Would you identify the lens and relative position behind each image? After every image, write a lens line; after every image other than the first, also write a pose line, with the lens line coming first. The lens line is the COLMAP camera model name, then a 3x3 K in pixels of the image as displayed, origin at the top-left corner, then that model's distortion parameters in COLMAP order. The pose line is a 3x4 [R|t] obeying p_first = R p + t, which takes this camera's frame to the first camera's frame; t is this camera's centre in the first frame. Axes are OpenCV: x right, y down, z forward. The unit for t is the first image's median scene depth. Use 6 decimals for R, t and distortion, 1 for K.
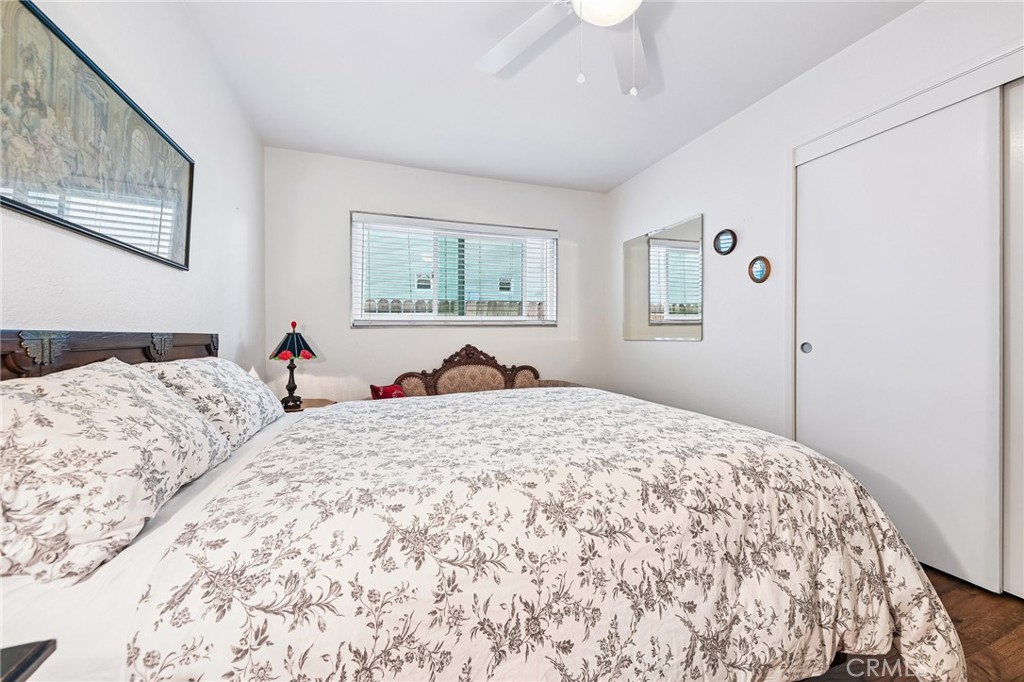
lens RADIAL K [[387.9, 0, 526.8], [0, 387.9, 335.3], [0, 0, 1]] dist [0.016990, -0.008369]
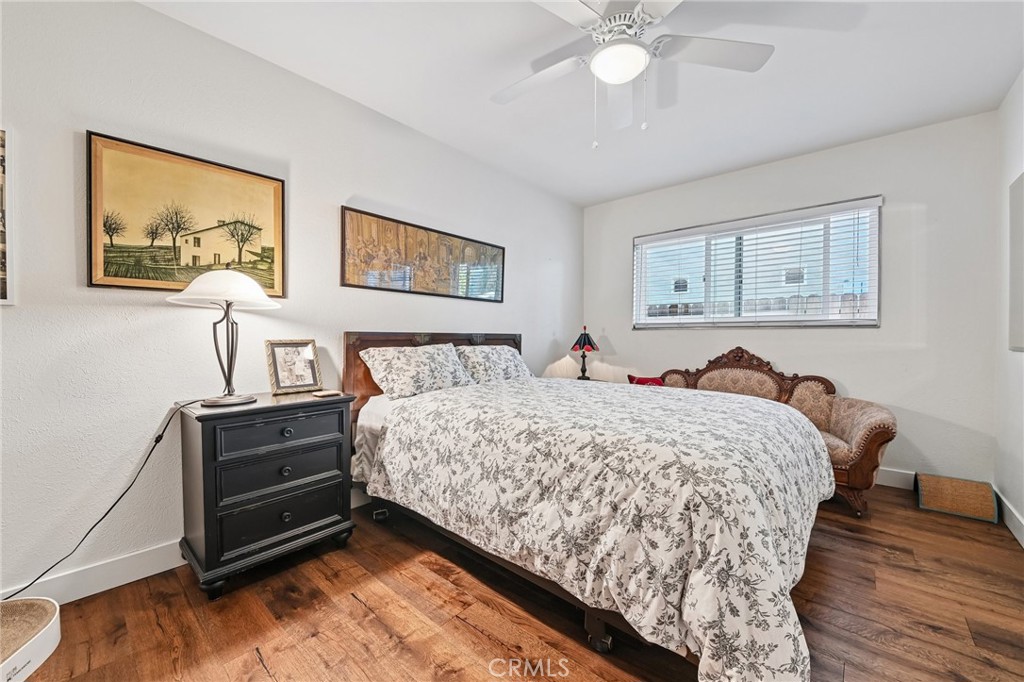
lens RADIAL K [[401.8, 0, 512.0], [0, 401.8, 341.0], [0, 0, 1]] dist [0.018466, -0.000200]
pose [[0.455658, 0.026009, -0.889775, 0.634138], [-0.013128, 0.999661, 0.022498, -0.008475], [0.890058, 0.001429, 0.455845, 0.061300]]
